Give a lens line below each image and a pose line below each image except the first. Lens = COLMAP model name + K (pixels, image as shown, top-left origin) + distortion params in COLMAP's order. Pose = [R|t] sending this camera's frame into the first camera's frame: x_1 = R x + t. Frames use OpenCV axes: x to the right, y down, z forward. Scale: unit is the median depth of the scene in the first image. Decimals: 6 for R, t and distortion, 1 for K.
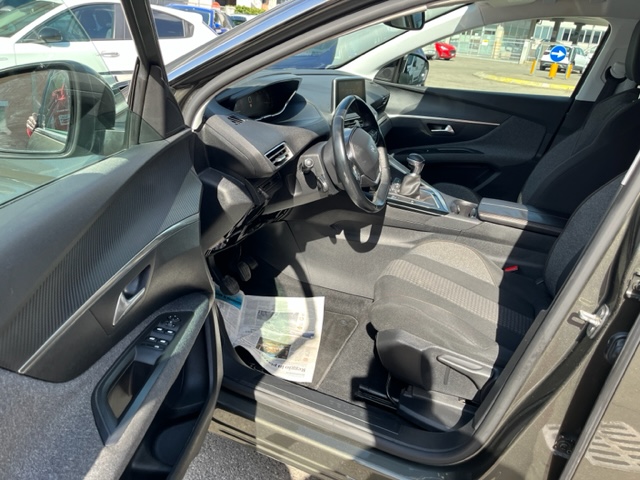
lens RADIAL K [[484.2, 0, 318.5], [0, 484.2, 237.1], [0, 0, 1]] dist [0.071206, -0.104646]
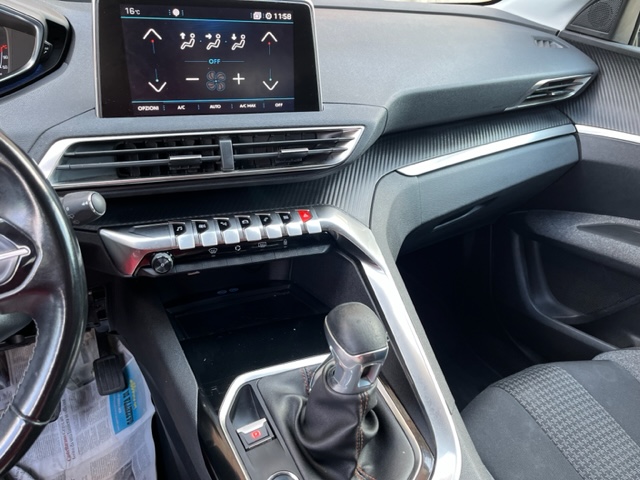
lens RADIAL K [[484.2, 0, 320.9], [0, 484.2, 235.9], [0, 0, 1]] dist [0.071206, -0.104646]
pose [[0.773939, 0.268410, -0.573563, 0.235955], [-0.234830, 0.962799, 0.133693, -0.176313], [0.588110, 0.031219, 0.808178, 0.587014]]
